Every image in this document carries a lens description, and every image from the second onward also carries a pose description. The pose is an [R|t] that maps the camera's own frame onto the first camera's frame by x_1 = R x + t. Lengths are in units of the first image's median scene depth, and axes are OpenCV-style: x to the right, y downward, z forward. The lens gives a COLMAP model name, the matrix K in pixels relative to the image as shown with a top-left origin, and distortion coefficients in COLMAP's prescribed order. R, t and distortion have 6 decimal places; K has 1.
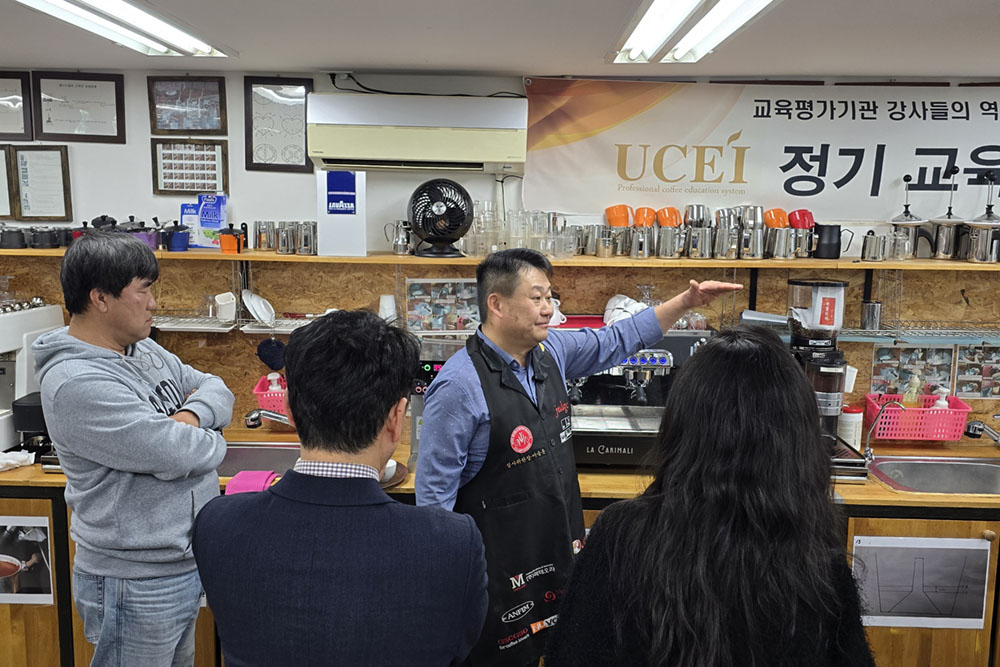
lens RADIAL K [[898.2, 0, 498.1], [0, 898.2, 323.5], [0, 0, 1]] dist [0.125778, -0.162352]
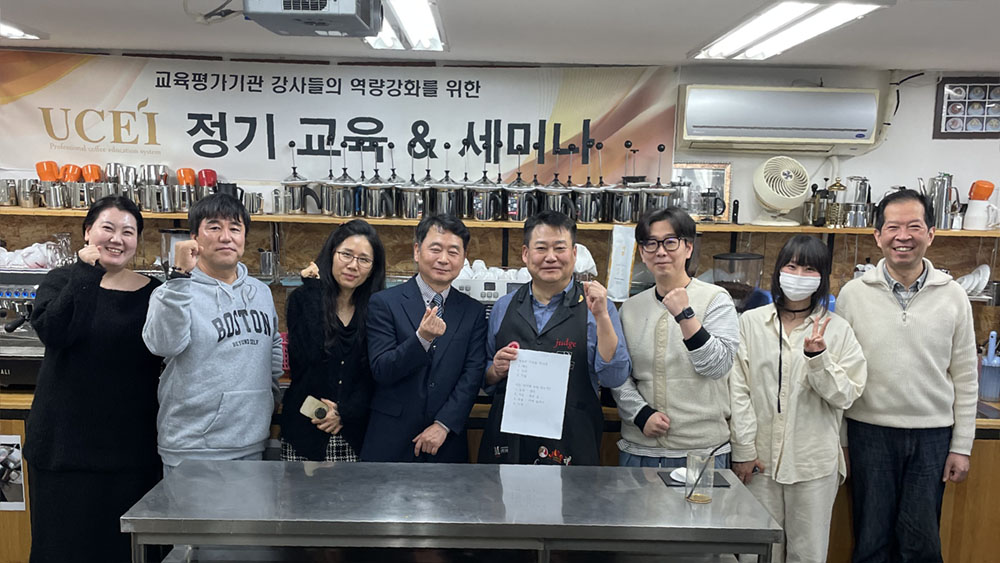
lens RADIAL K [[777.8, 0, 500.0], [0, 777.8, 281.5], [0, 0, 1]] dist [0.005851, 0.003642]
pose [[0.999600, 0.011660, 0.025782, 0.679465], [-0.011874, 0.999896, 0.008194, 0.002105], [-0.025684, -0.008497, 0.999634, 0.019825]]
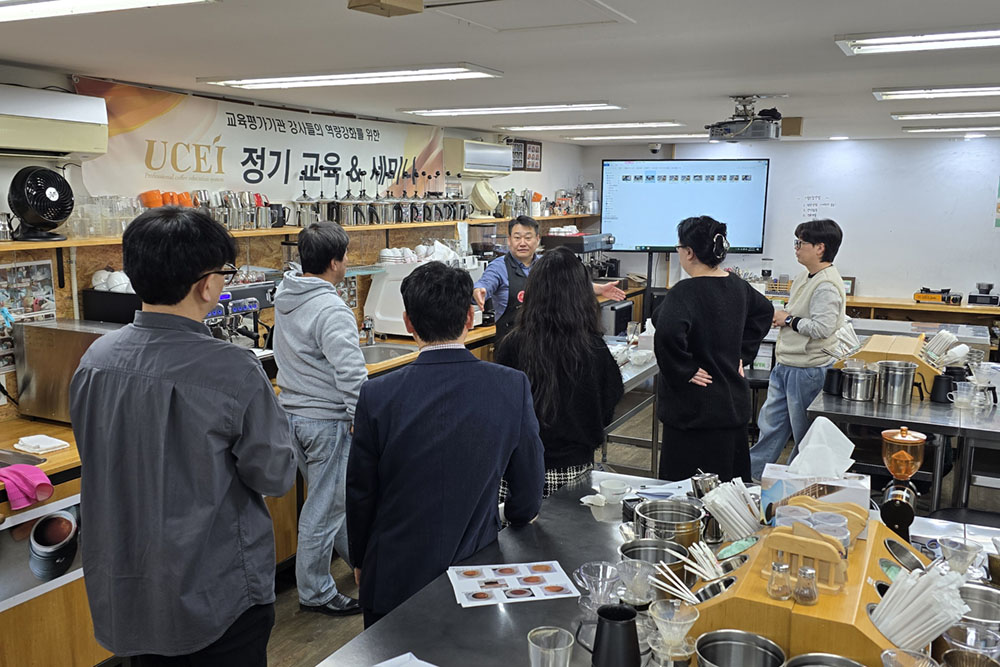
lens RADIAL K [[898.2, 0, 498.1], [0, 898.2, 323.5], [0, 0, 1]] dist [0.125778, -0.162352]
pose [[0.428169, -0.141869, 0.892493, -0.794578], [0.127672, 0.987191, 0.095673, -0.012664], [-0.894634, 0.072982, 0.440798, 0.060098]]
